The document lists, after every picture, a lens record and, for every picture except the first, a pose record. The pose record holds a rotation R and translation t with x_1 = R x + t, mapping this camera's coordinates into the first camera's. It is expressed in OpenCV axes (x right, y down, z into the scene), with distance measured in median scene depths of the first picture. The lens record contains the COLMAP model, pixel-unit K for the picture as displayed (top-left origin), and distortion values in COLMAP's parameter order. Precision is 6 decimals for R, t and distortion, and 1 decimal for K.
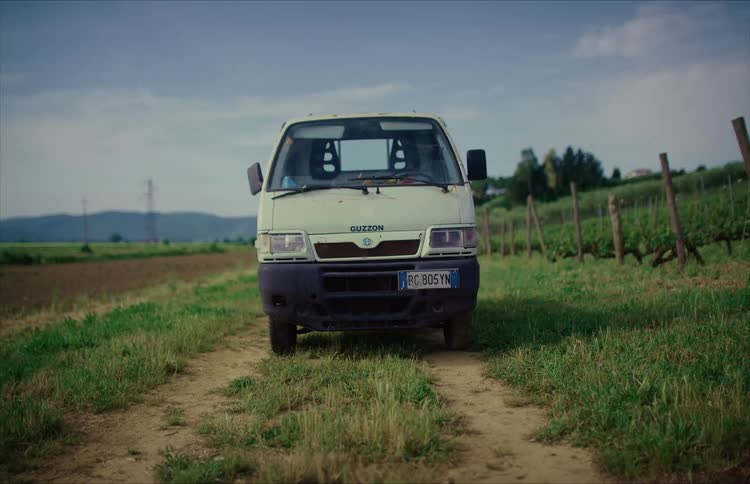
lens RADIAL K [[760.7, 0, 375.0], [0, 760.7, 242.0], [0, 0, 1]] dist [-0.122082, 0.173787]
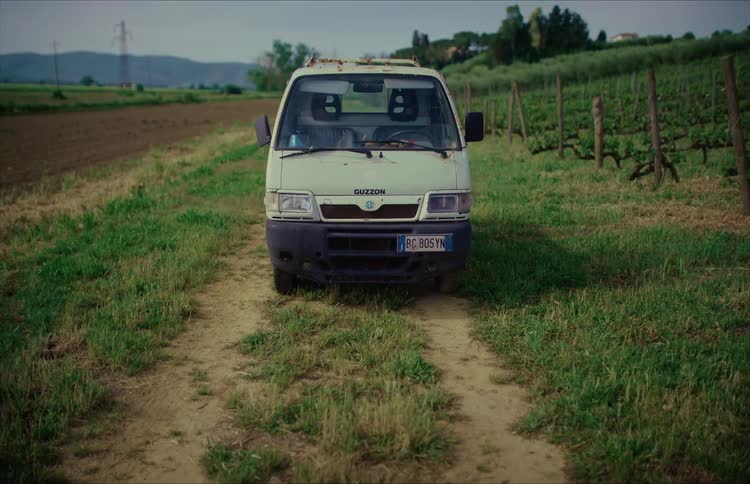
lens RADIAL K [[760.7, 0, 375.0], [0, 760.7, 242.0], [0, 0, 1]] dist [-0.122082, 0.173787]
pose [[0.998783, 0.033429, 0.036273, -0.039089], [-0.039863, 0.980122, 0.194349, -0.155234], [-0.029054, -0.195559, 0.980262, -0.062232]]
